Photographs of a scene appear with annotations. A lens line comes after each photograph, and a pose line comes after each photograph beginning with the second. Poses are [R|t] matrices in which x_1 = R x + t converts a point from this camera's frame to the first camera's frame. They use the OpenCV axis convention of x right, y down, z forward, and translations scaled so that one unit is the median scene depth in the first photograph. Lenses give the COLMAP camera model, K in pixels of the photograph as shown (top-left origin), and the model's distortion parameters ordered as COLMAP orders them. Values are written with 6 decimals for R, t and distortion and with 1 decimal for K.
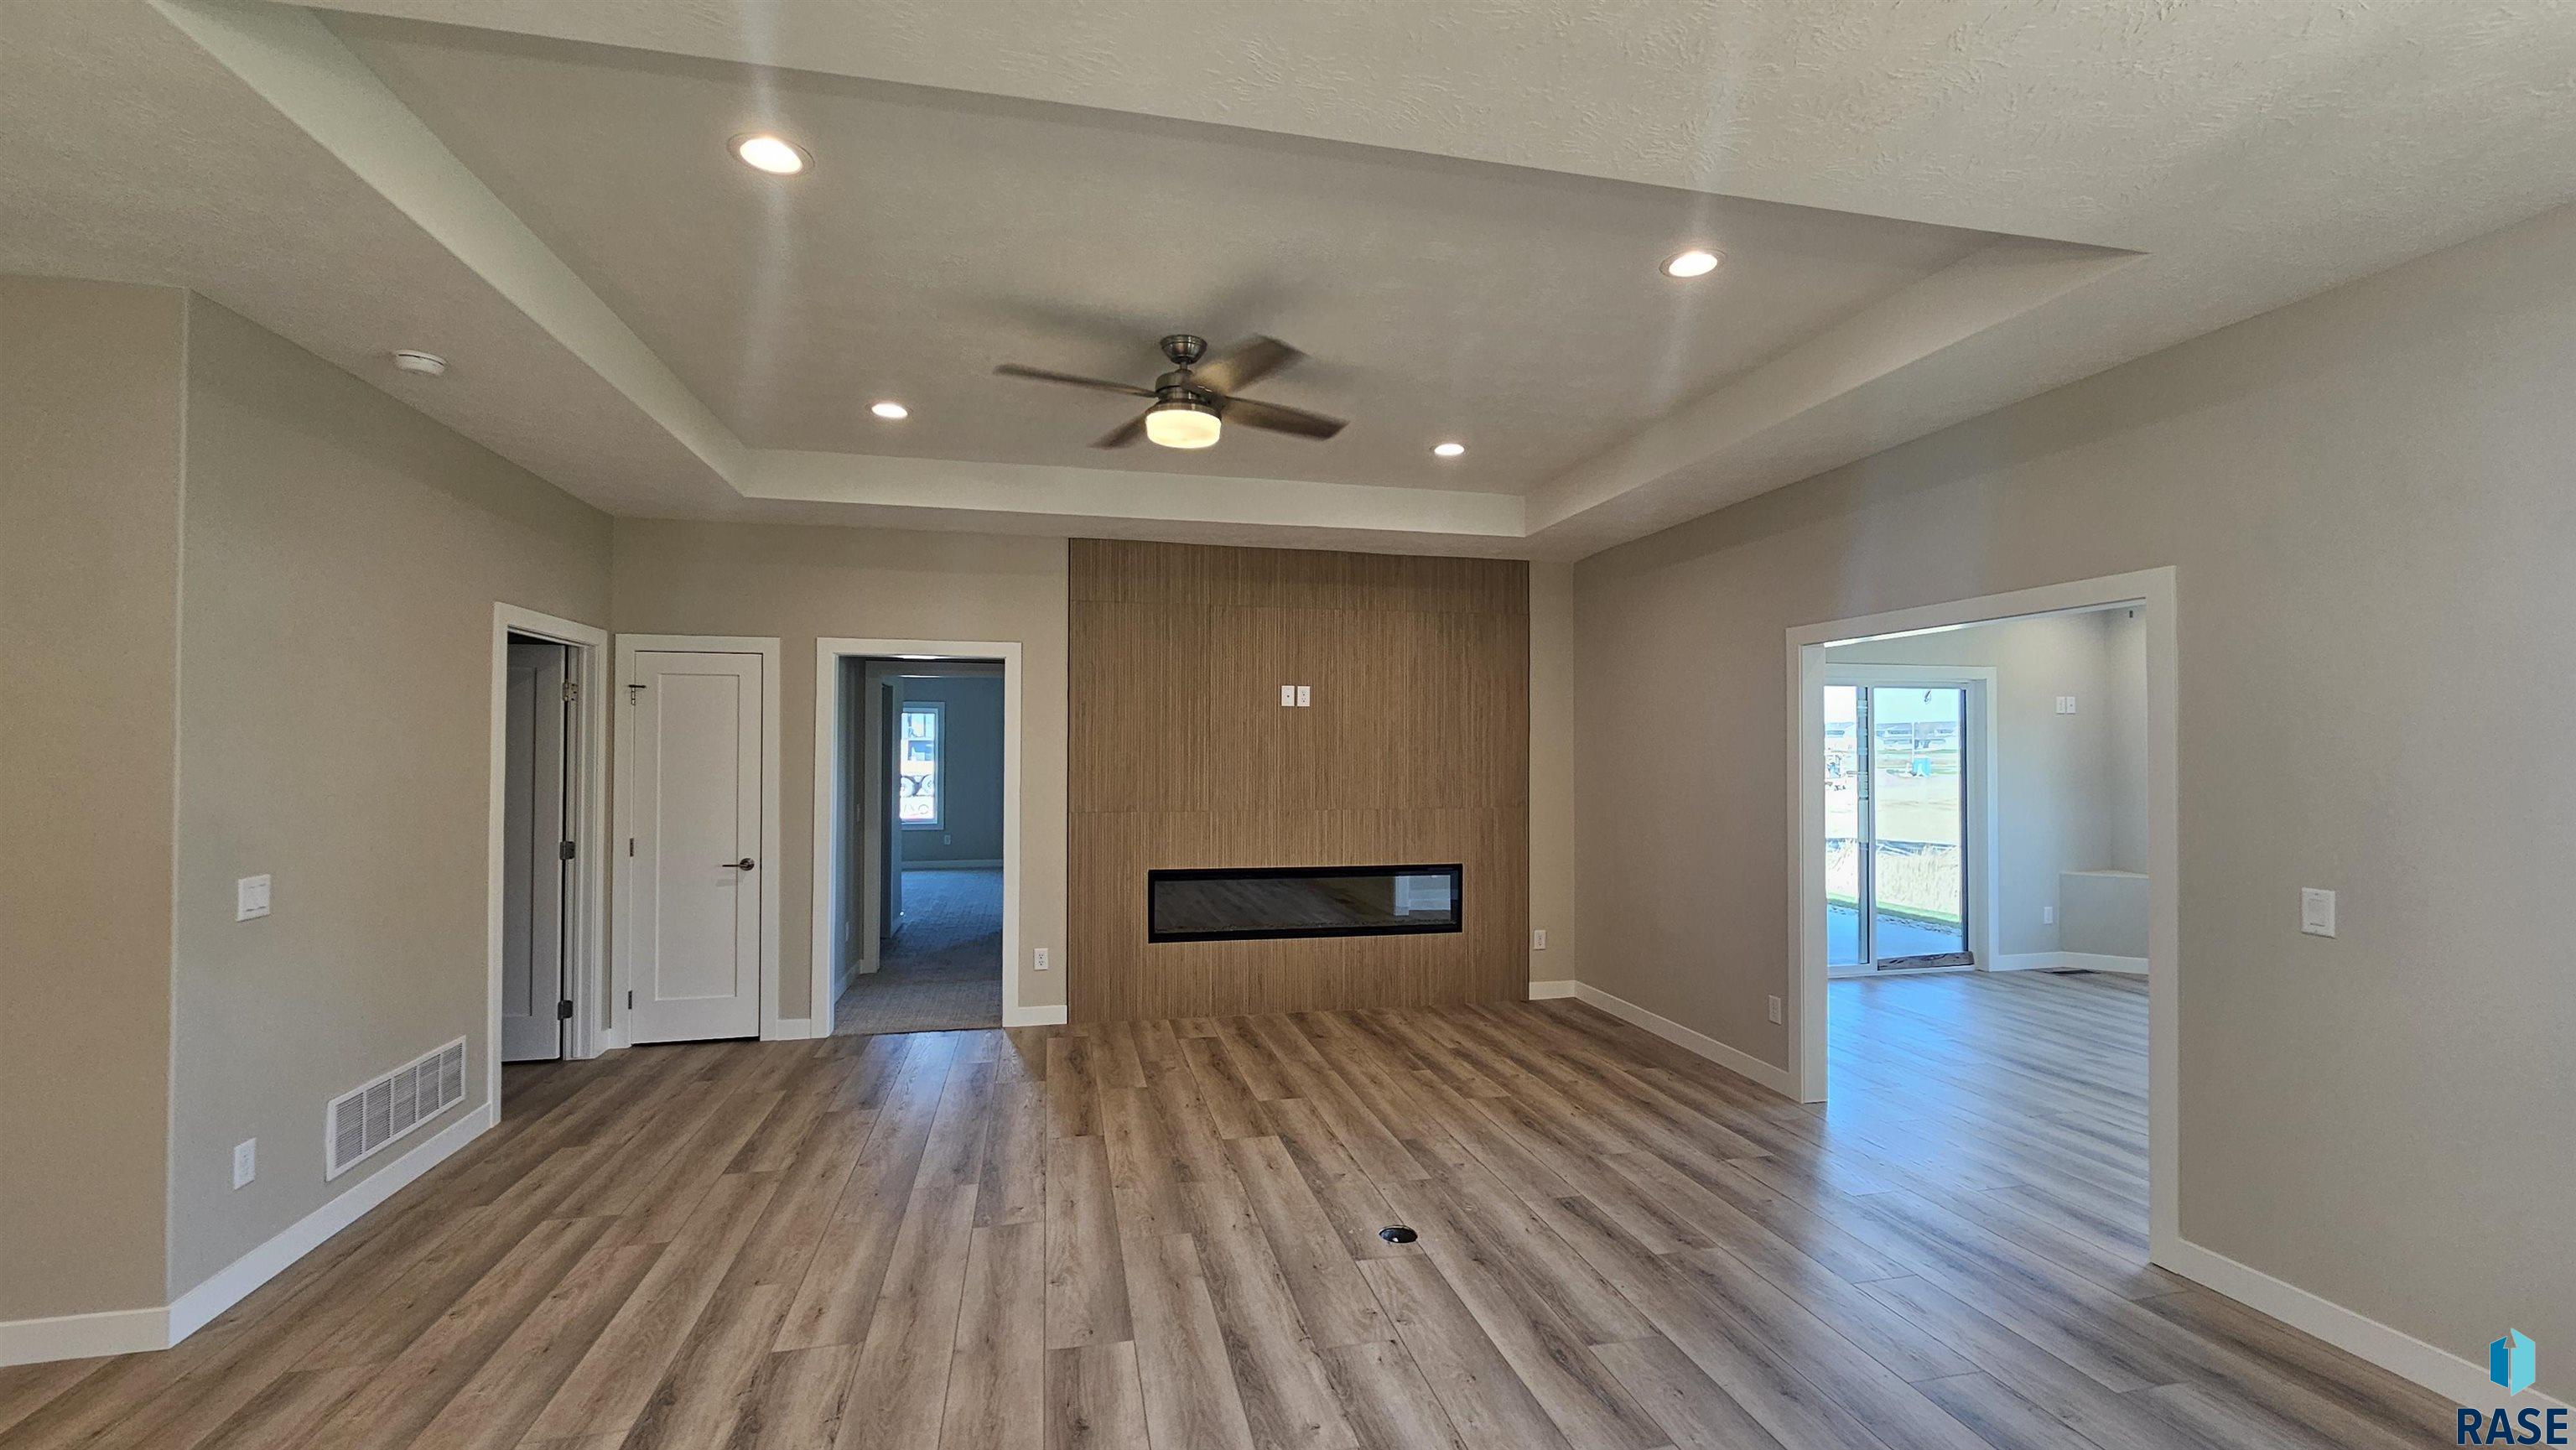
lens RADIAL K [[1041.8, 0, 1288.7], [0, 1041.8, 736.0], [0, 0, 1]] dist [-0.000159, -0.000009]
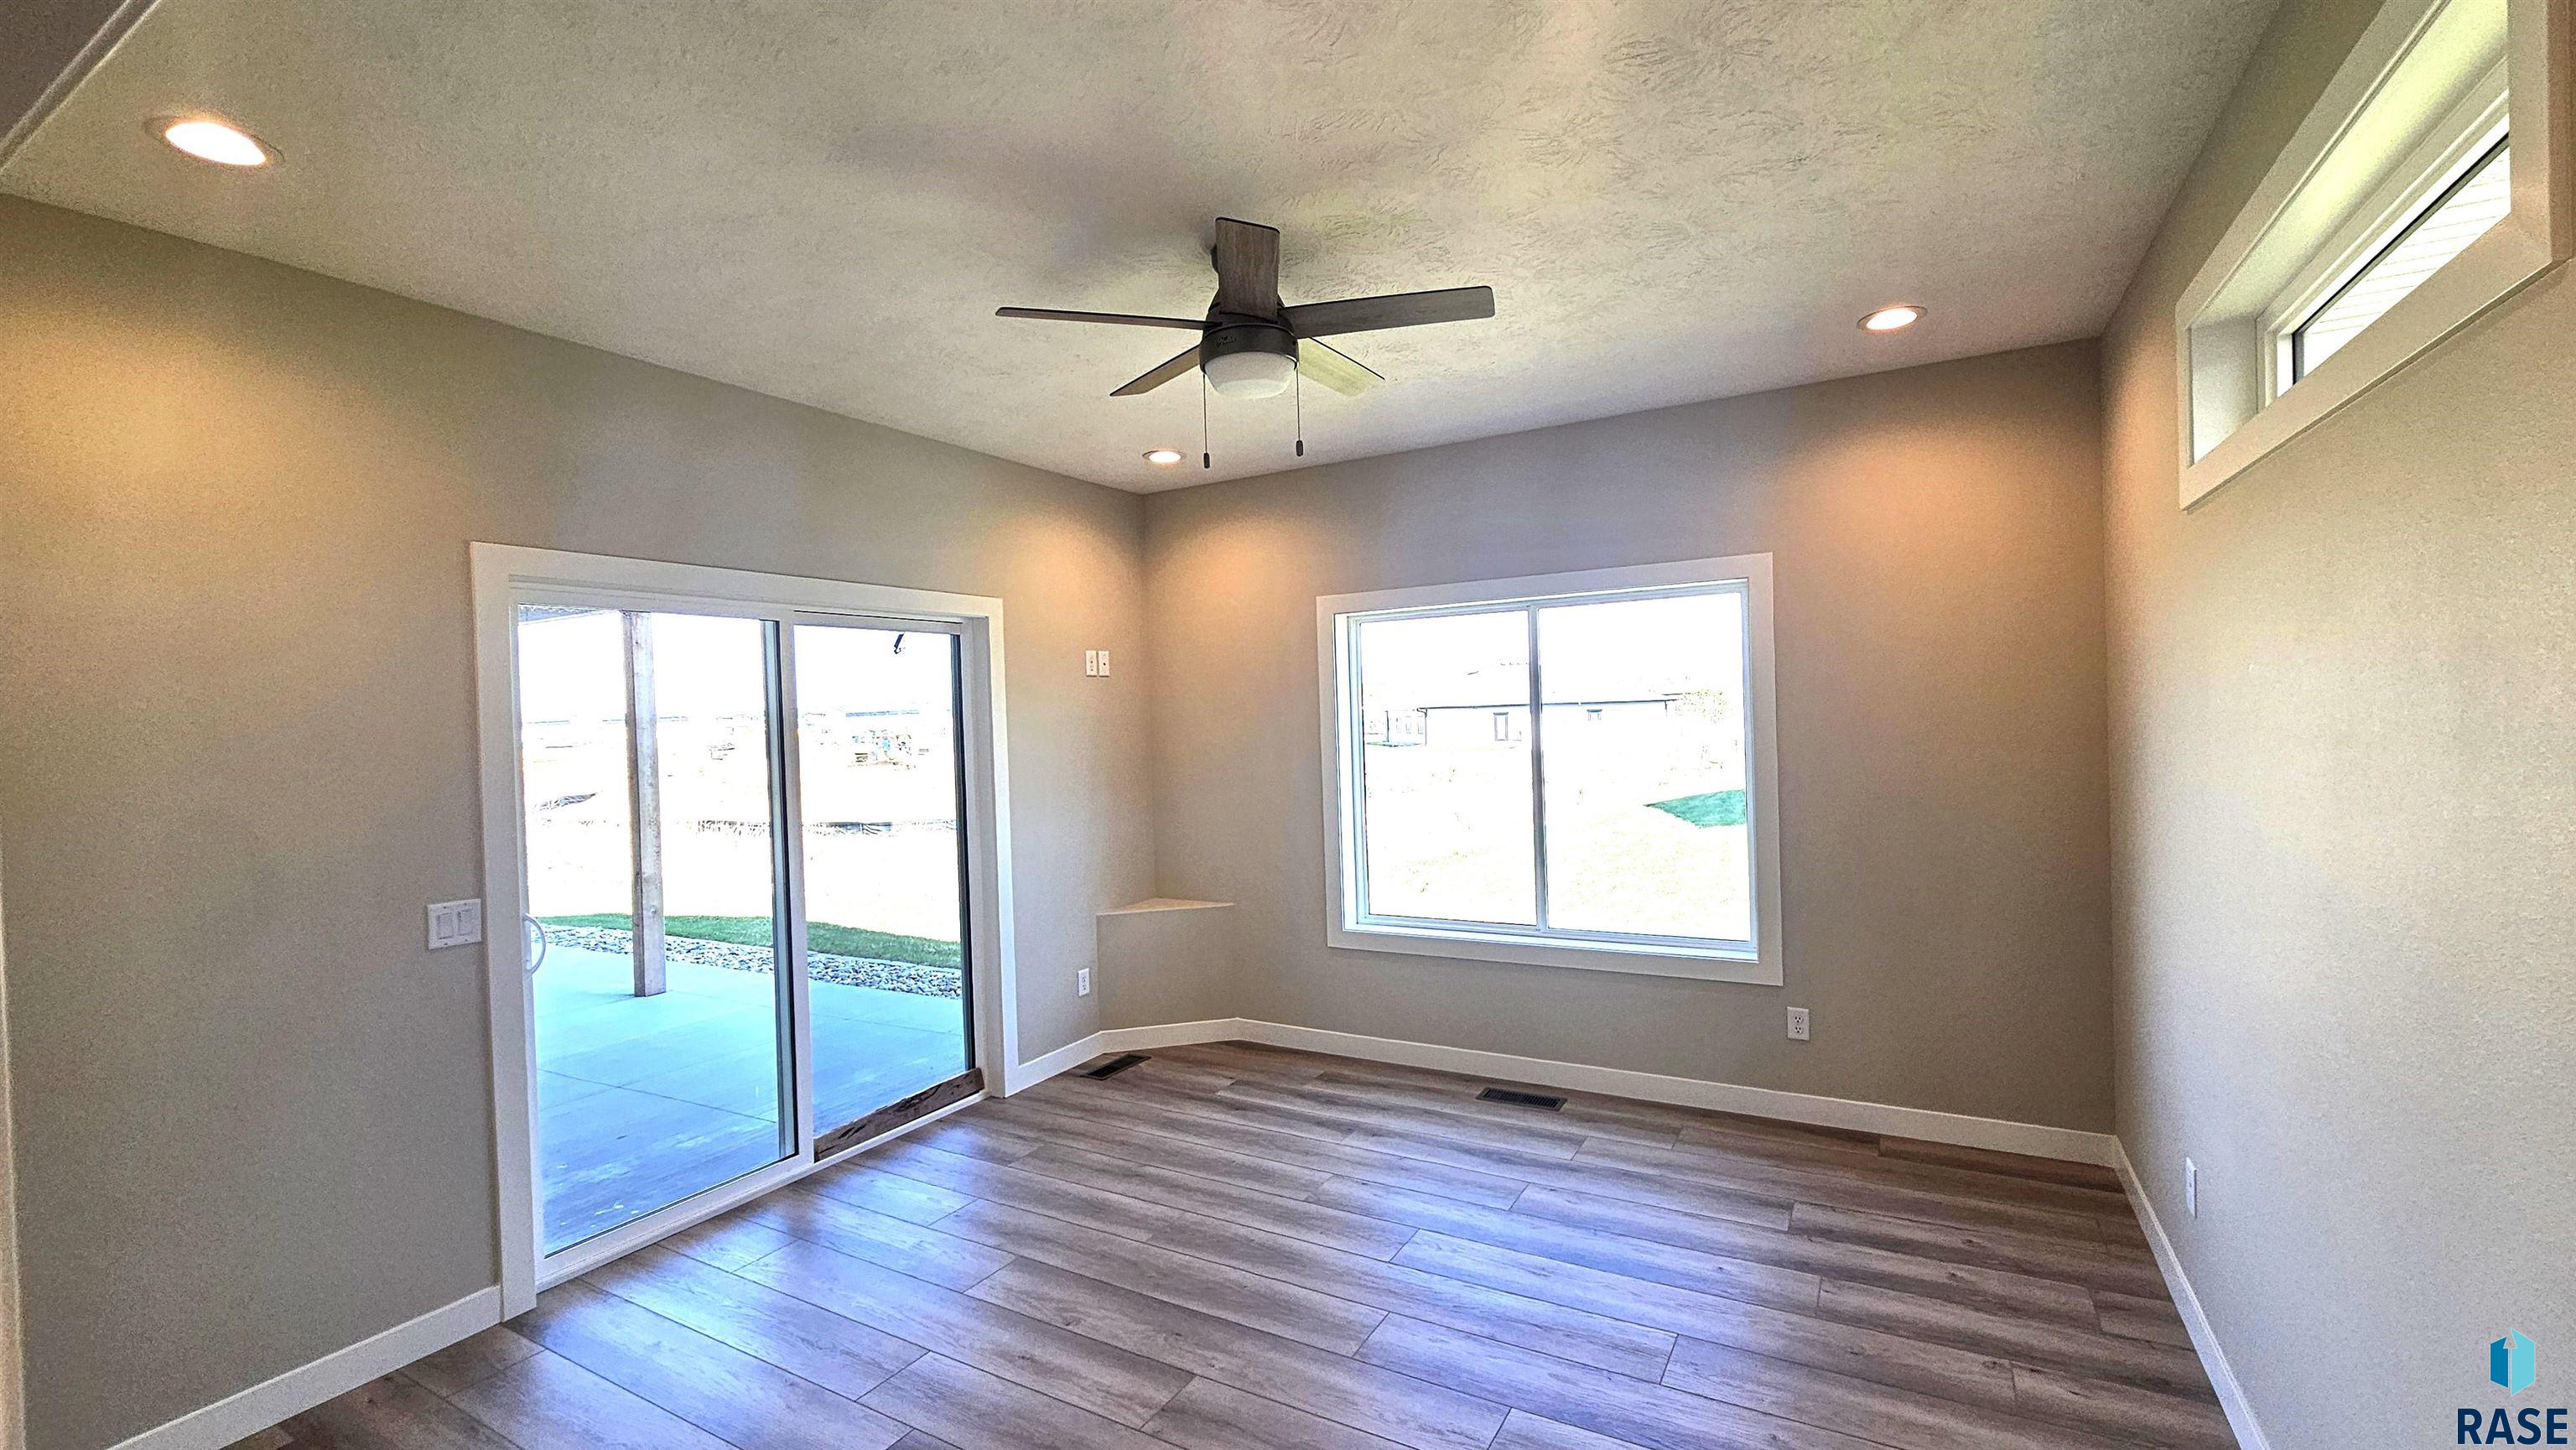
lens RADIAL K [[1041.8, 0, 1299.3], [0, 1041.8, 728.7], [0, 0, 1]] dist [-0.000159, -0.000009]
pose [[0.687886, -0.031433, 0.725137, 0.350152], [0.023644, 0.999502, 0.020897, 0.001445], [-0.725433, 0.002771, 0.688287, 0.447749]]
